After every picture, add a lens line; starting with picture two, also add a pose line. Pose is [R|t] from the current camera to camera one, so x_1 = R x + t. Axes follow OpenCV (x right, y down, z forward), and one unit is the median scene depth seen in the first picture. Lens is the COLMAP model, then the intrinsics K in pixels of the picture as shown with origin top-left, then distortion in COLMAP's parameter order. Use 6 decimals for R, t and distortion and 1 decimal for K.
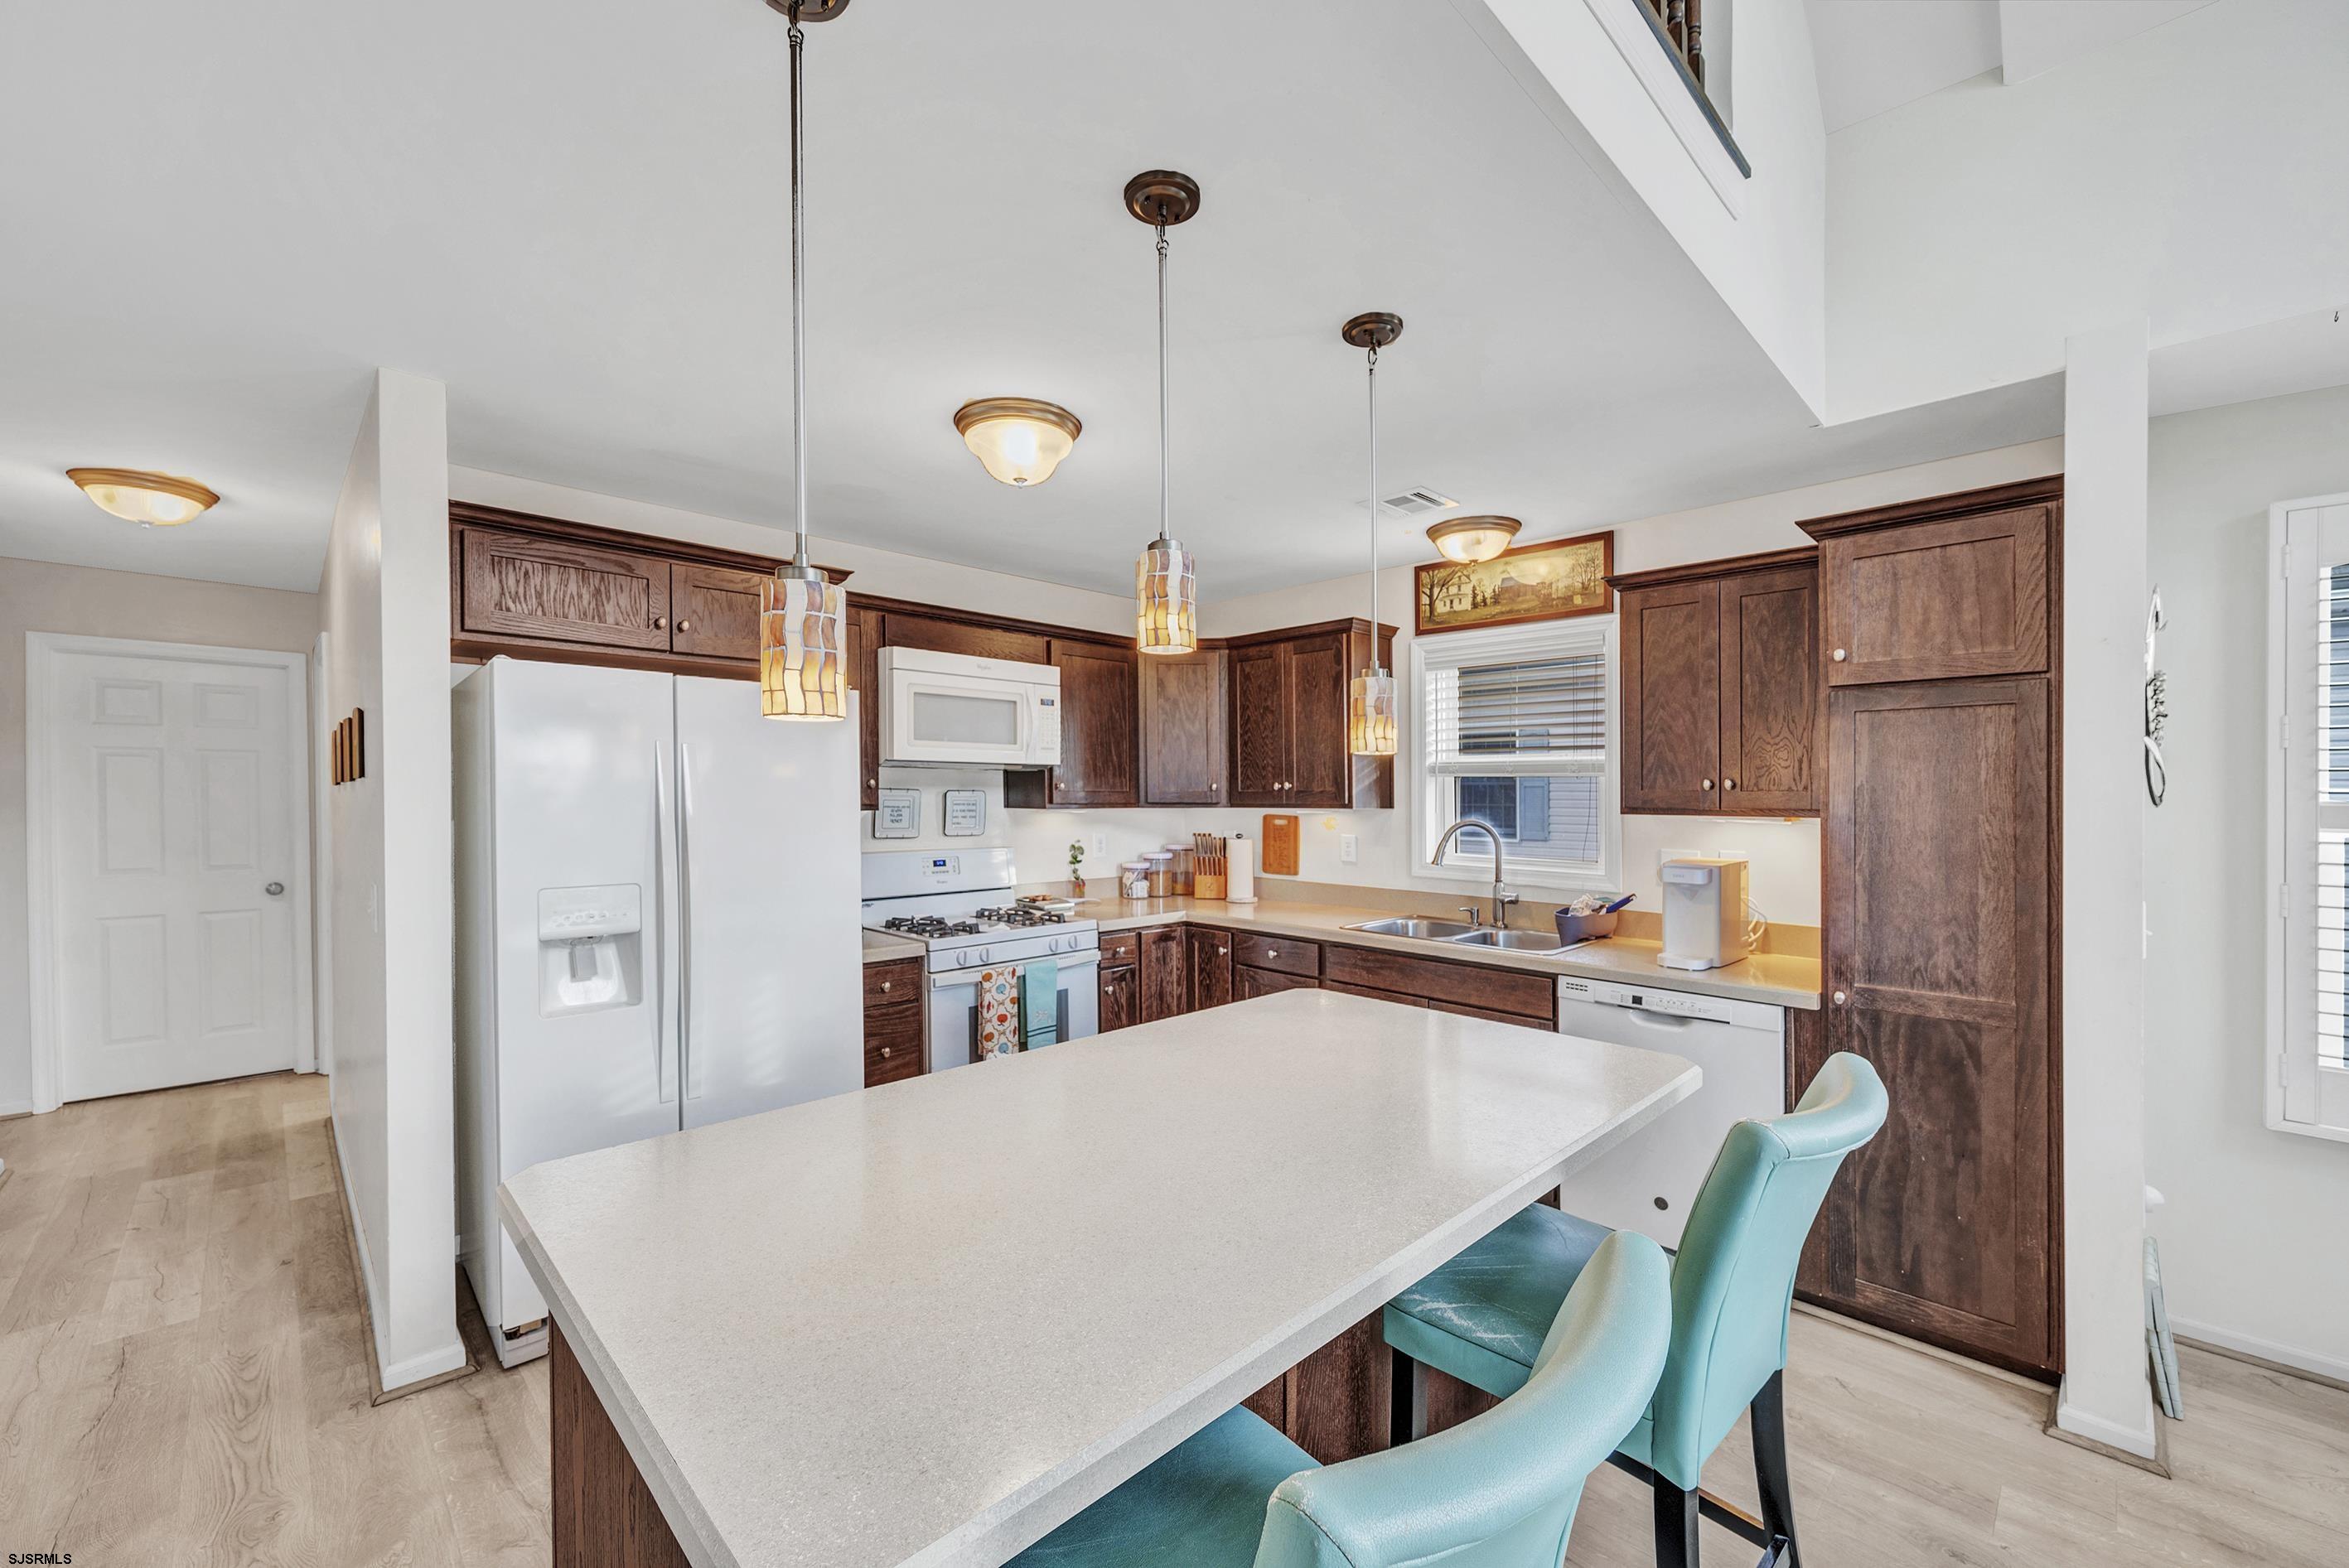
lens RADIAL K [[929.4, 0, 1177.8], [0, 929.4, 788.3], [0, 0, 1]] dist [-0.001514, 0.000190]
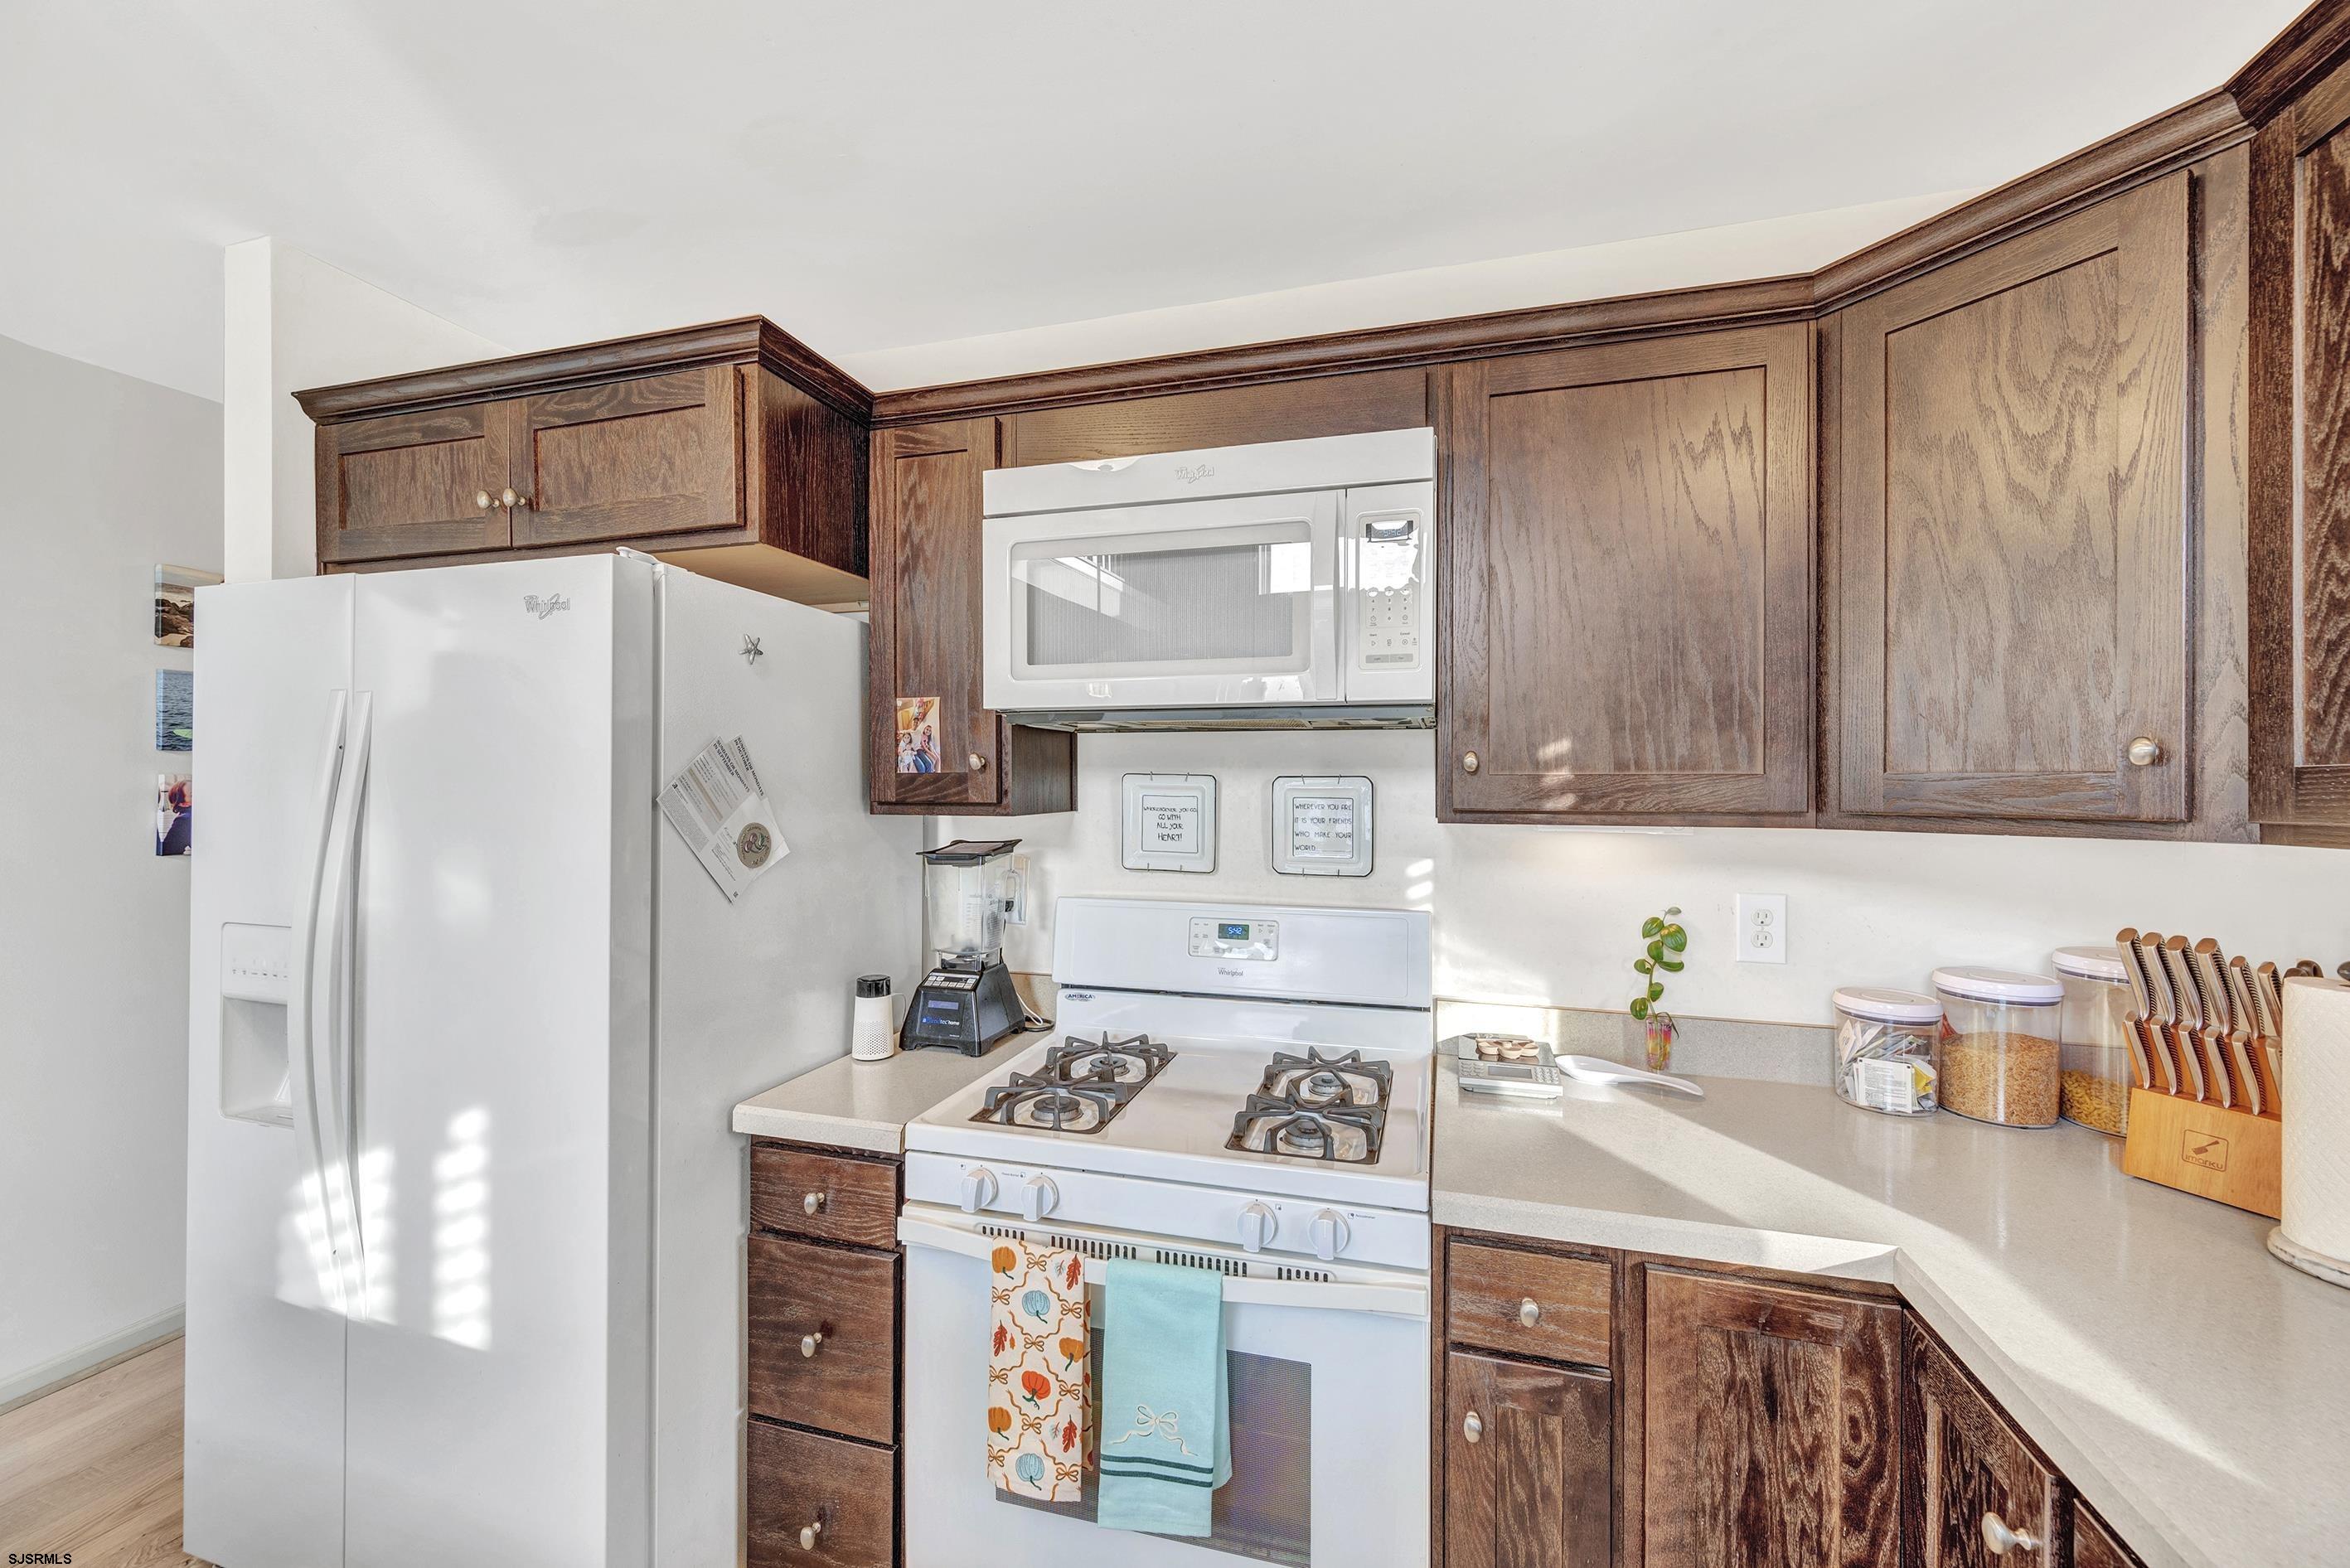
lens RADIAL K [[929.8, 0, 1169.7], [0, 929.8, 787.9], [0, 0, 1]] dist [-0.001514, 0.000190]
pose [[0.485332, -0.000123, -0.874330, 0.193126], [0.003556, 0.999992, 0.001833, 0.009628], [0.874323, -0.003999, 0.485328, 1.029483]]
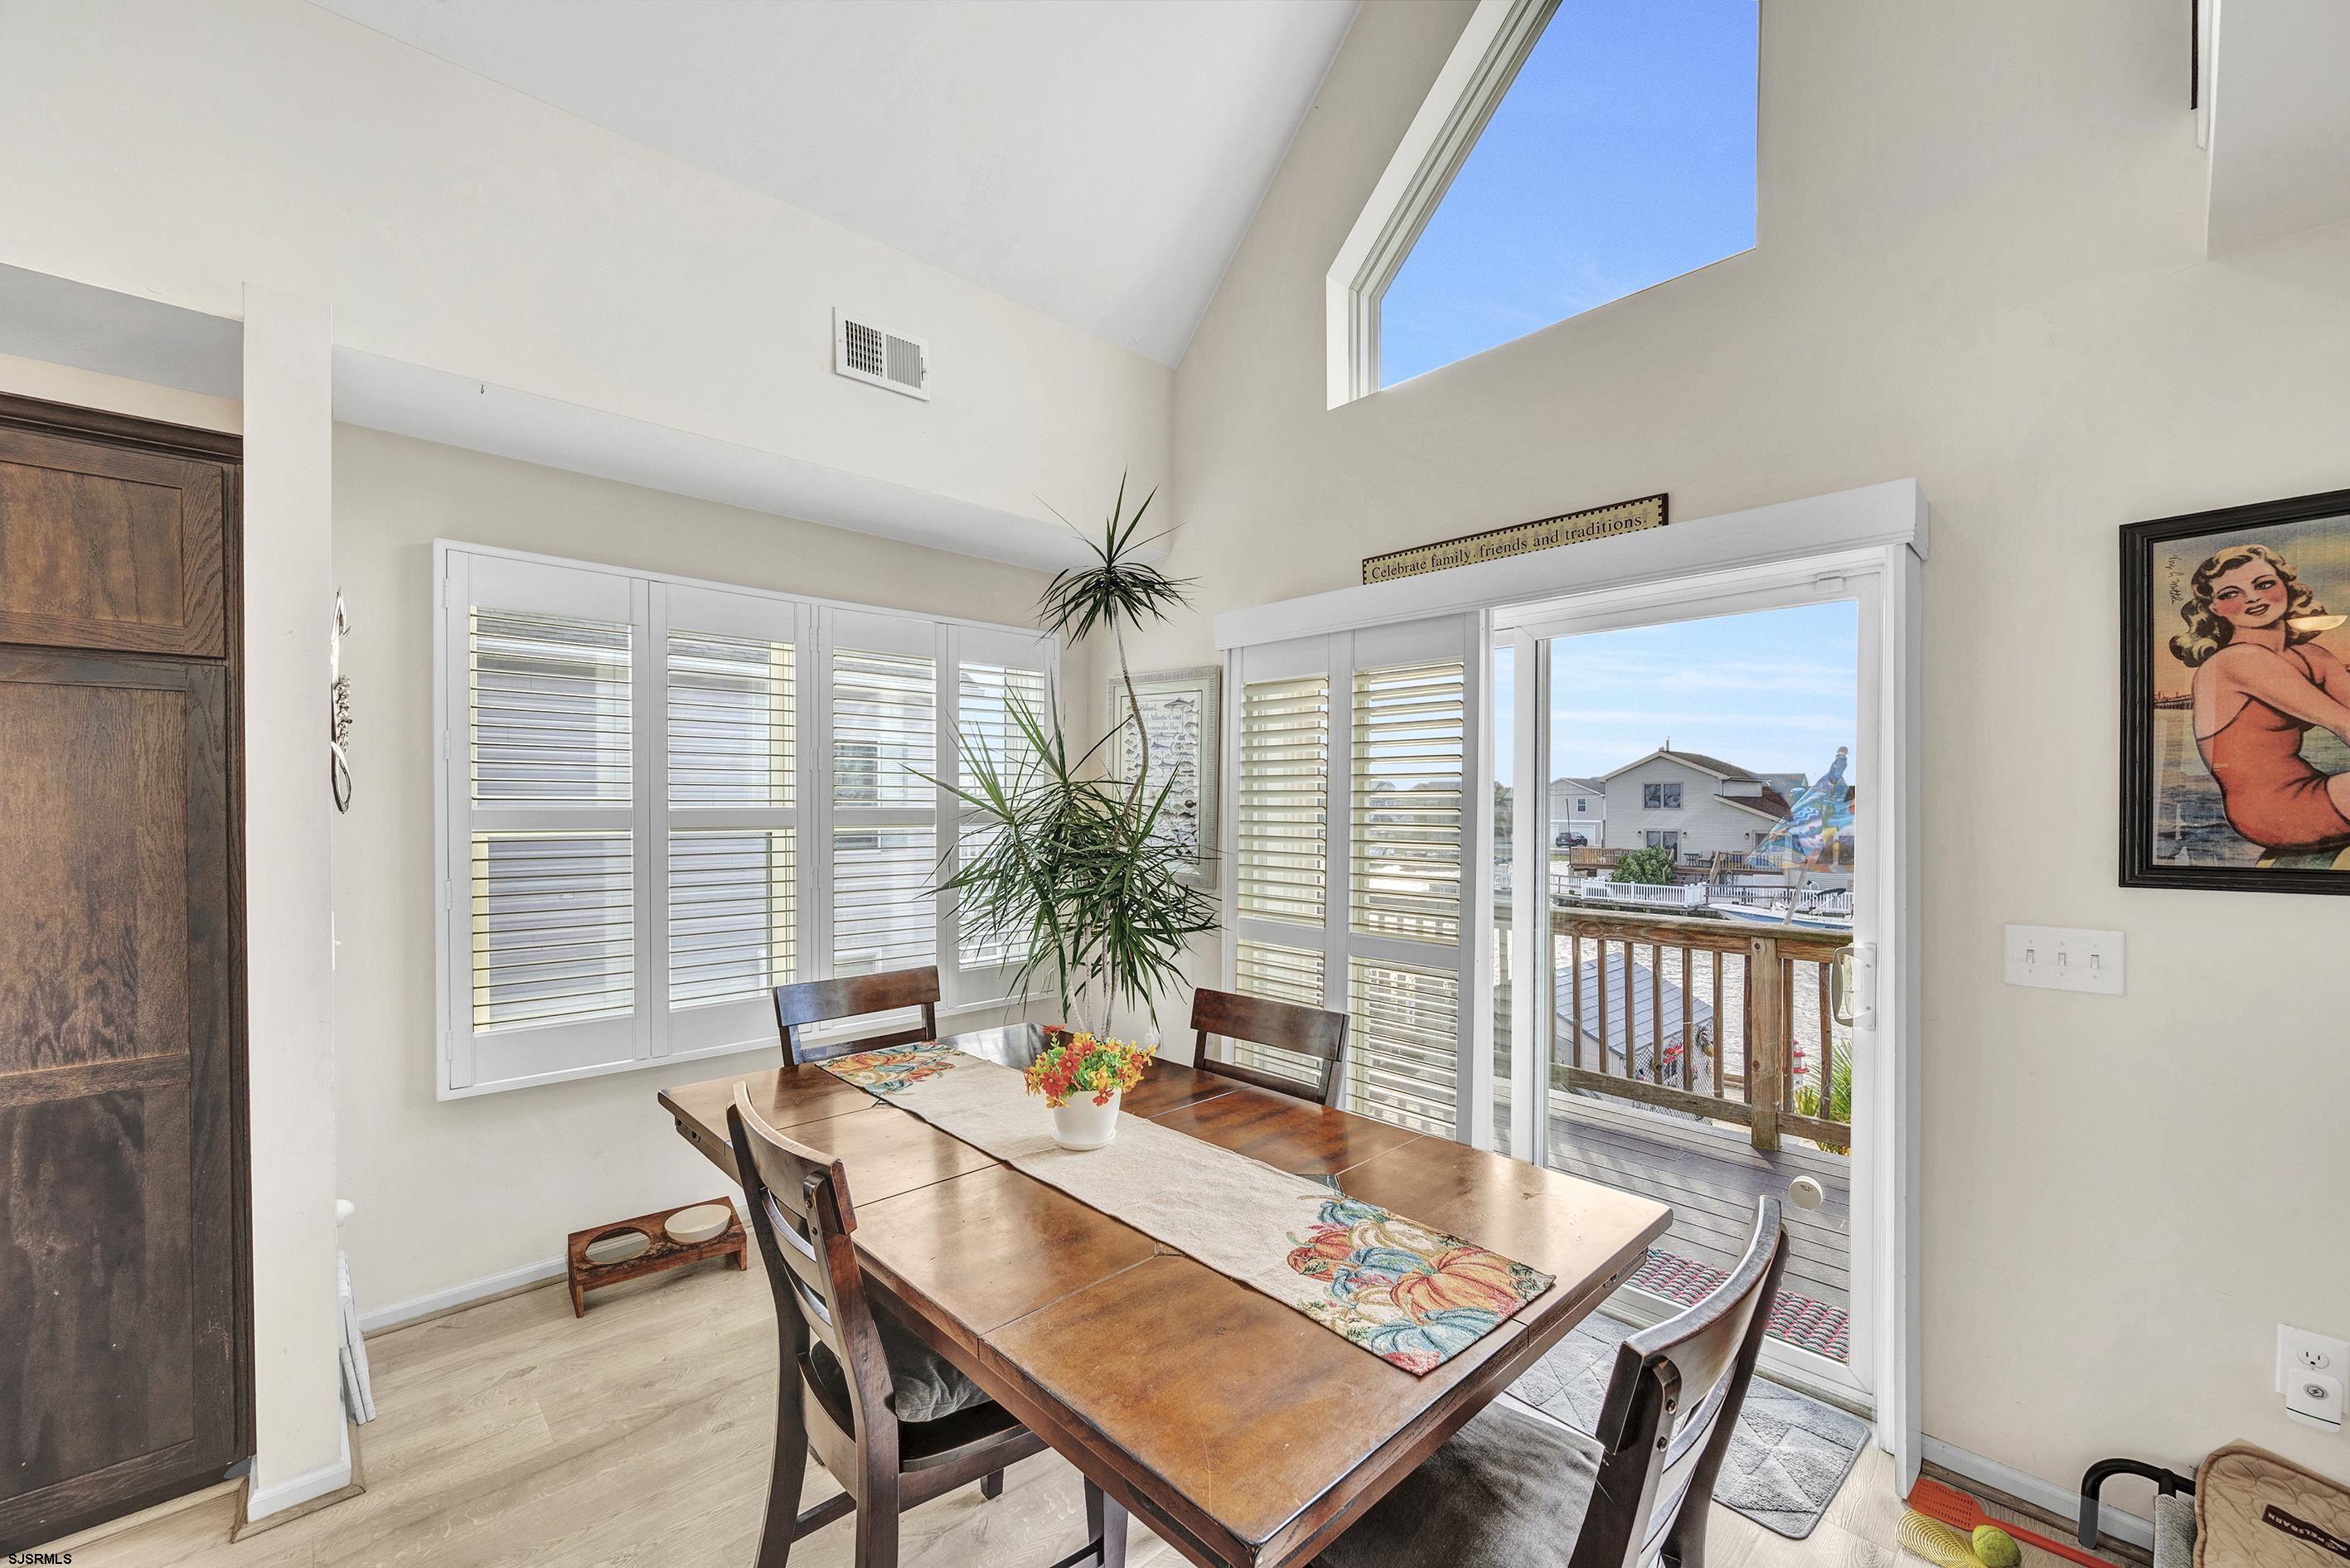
lens RADIAL K [[929.8, 0, 1187.3], [0, 929.8, 811.4], [0, 0, 1]] dist [-0.001514, 0.000190]
pose [[0.016490, -0.015478, 0.999744, 0.064887], [-0.005469, 0.999864, 0.015570, -0.001406], [-0.999849, -0.005724, 0.016403, 0.068173]]
